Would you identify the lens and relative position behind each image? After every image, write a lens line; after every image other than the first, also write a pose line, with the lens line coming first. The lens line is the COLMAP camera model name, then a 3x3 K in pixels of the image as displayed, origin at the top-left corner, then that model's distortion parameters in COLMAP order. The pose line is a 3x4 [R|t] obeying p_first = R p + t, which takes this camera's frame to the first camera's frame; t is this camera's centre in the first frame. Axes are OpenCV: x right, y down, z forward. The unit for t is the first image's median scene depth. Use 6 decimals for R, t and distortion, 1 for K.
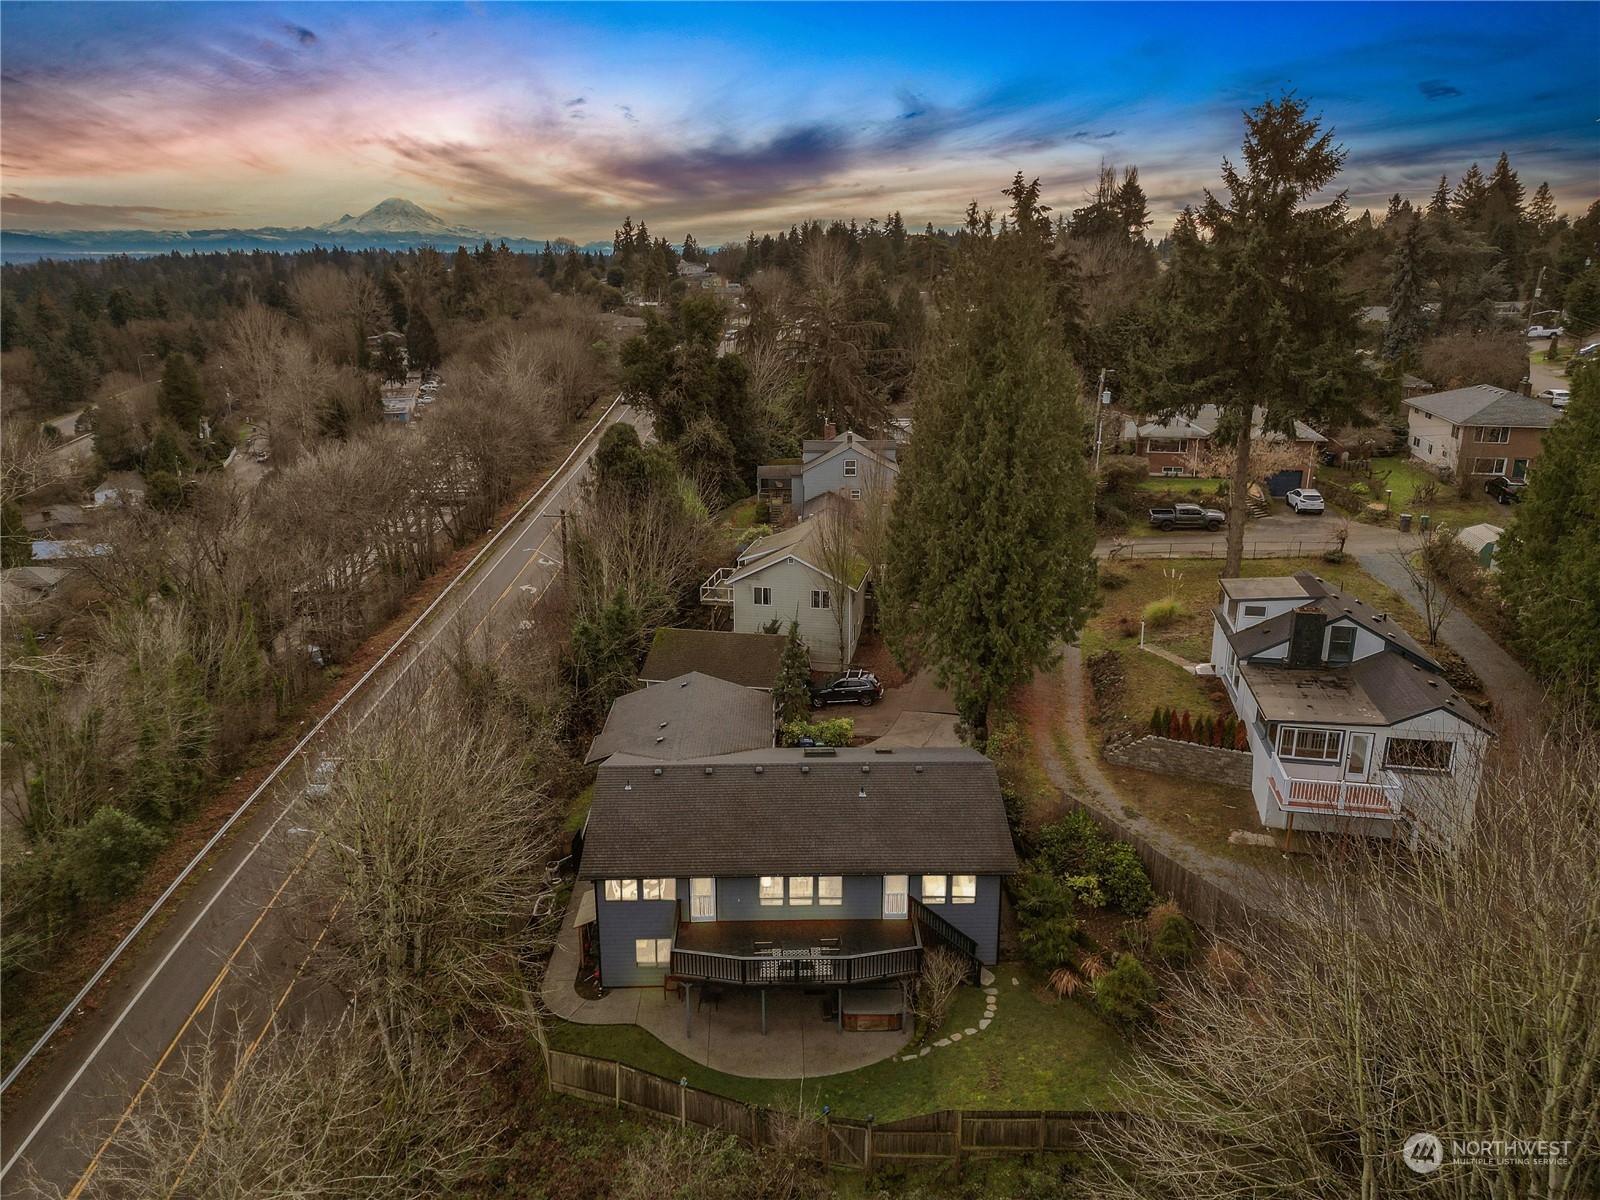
lens RADIAL K [[1220.7, 0, 800.0], [0, 1220.7, 600.0], [0, 0, 1]] dist [-0.009283, -0.005391]
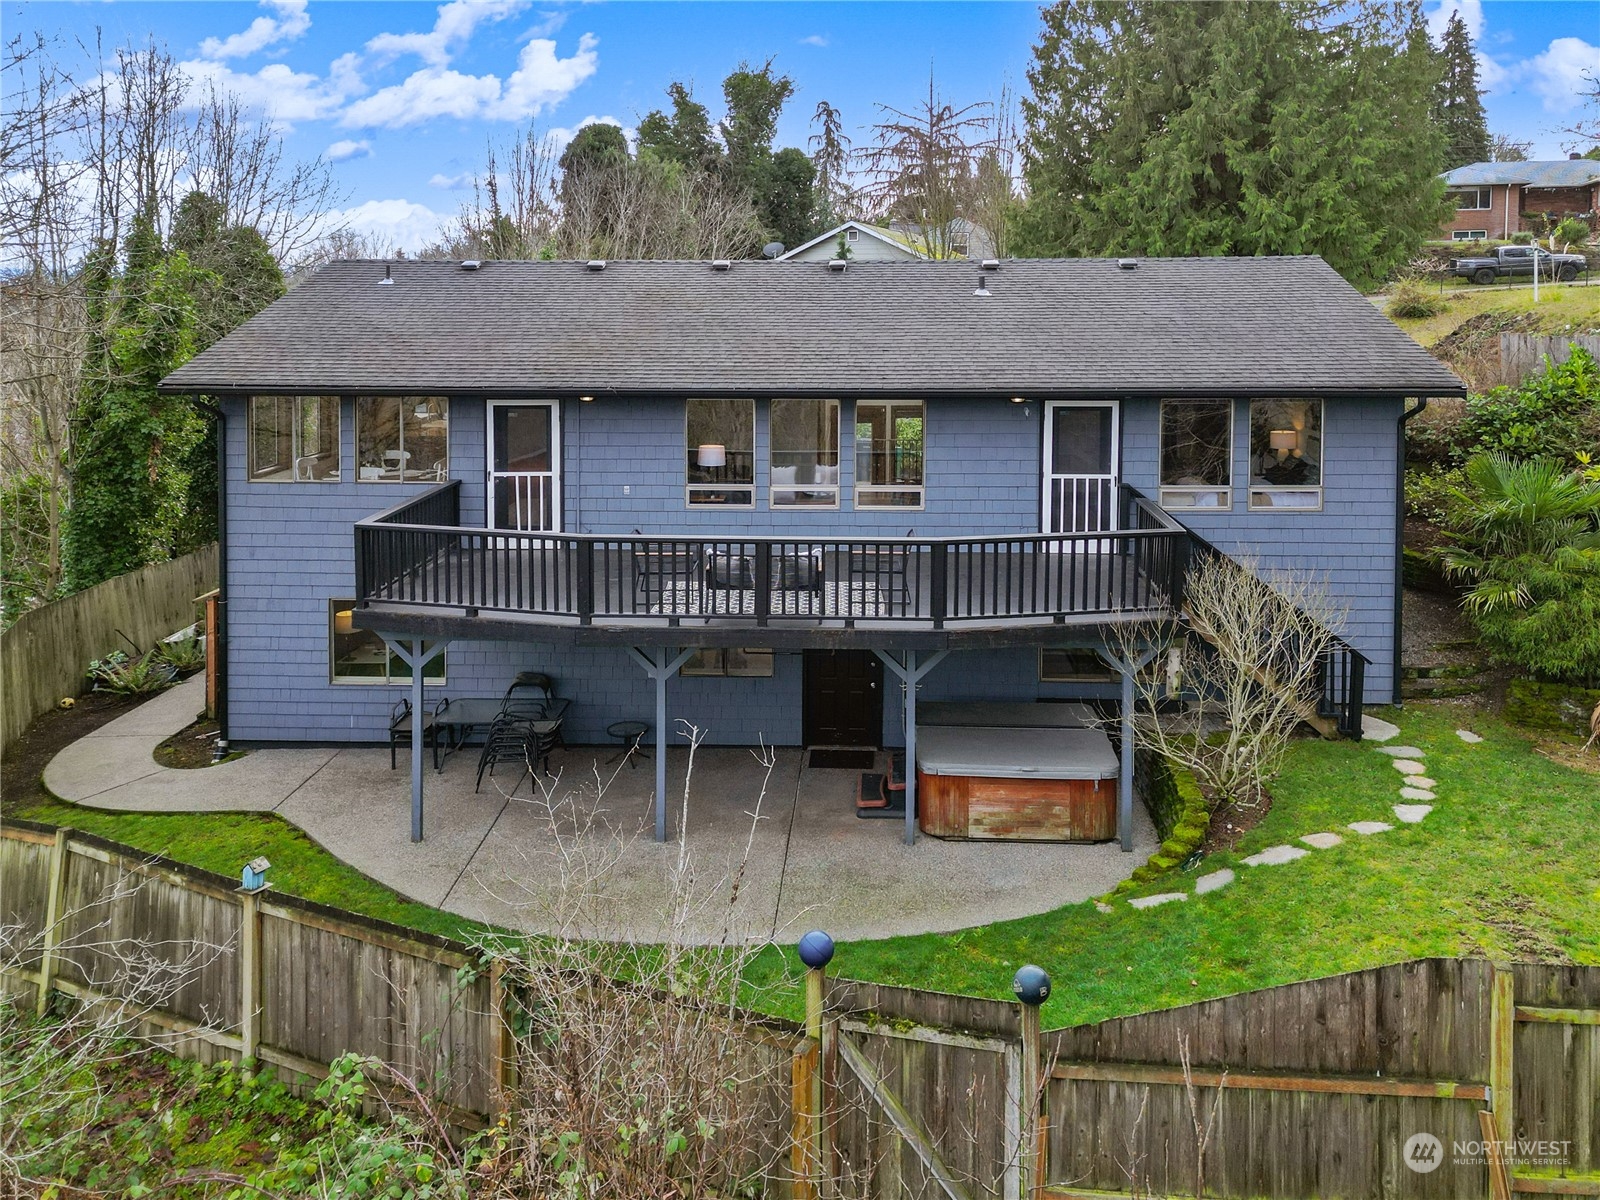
lens RADIAL K [[1220.7, 0, 800.0], [0, 1220.7, 600.0], [0, 0, 1]] dist [-0.009283, -0.005391]
pose [[0.995654, 0.008301, -0.092760, 0.033473], [-0.023593, 0.986011, -0.165000, 0.351060], [0.090092, 0.166472, 0.981922, 0.699799]]
